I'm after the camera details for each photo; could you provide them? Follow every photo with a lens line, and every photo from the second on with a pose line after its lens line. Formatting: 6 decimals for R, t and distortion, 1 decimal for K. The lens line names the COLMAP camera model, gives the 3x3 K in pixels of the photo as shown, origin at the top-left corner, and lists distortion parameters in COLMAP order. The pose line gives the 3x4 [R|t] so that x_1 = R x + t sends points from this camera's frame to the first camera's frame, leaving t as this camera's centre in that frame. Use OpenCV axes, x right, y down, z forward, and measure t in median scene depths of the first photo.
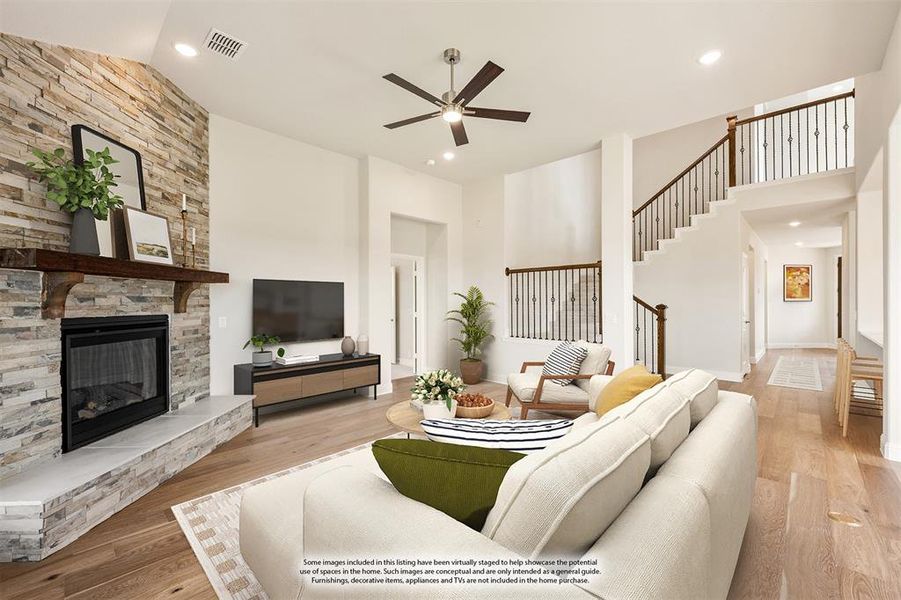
lens RADIAL K [[371.0, 0, 453.3], [0, 371.0, 301.4], [0, 0, 1]] dist [-0.013169, -0.000059]
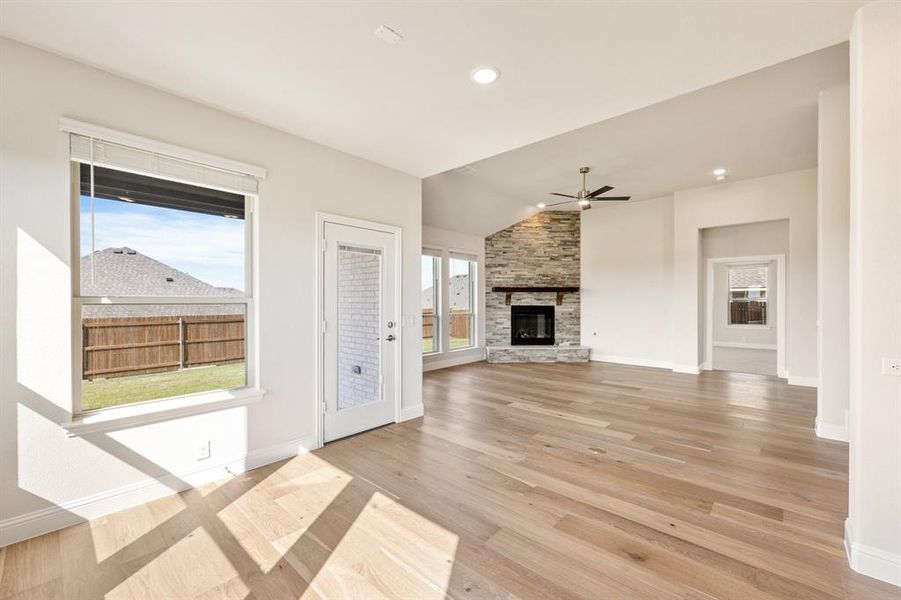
lens RADIAL K [[371.0, 0, 453.3], [0, 371.0, 301.4], [0, 0, 1]] dist [-0.013169, -0.000059]
pose [[0.028236, 0.003854, -0.999594, 1.767132], [0.001436, 0.999991, 0.003896, -0.004415], [0.999600, -0.001545, 0.028230, 0.262089]]
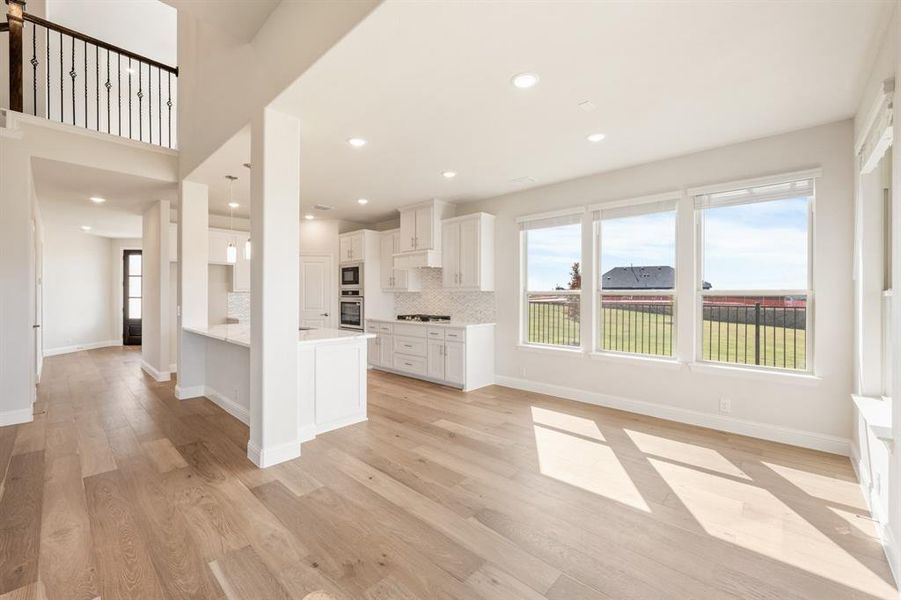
lens RADIAL K [[371.0, 0, 453.3], [0, 371.0, 301.4], [0, 0, 1]] dist [-0.013169, -0.000059]
pose [[-0.018585, -0.011746, 0.999758, 0.246625], [-0.003488, 0.999926, 0.011683, -0.001664], [-0.999821, -0.003270, -0.018624, 0.515019]]
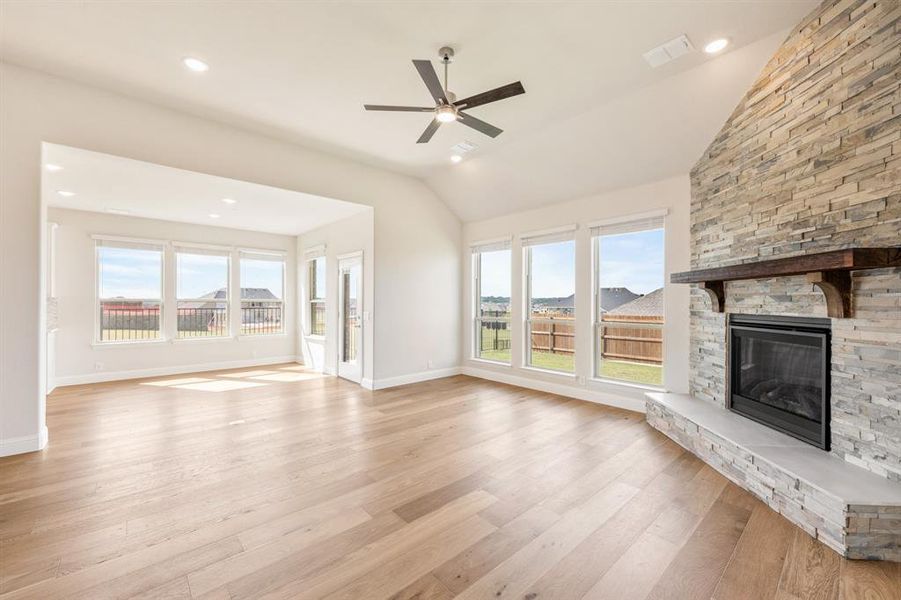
lens RADIAL K [[371.0, 0, 453.3], [0, 371.0, 301.4], [0, 0, 1]] dist [-0.013169, -0.000059]
pose [[-0.997274, 0.002726, 0.073734, -0.086545], [0.002412, 0.999988, -0.004354, 0.002965], [-0.073745, -0.004164, -0.997268, 1.851661]]
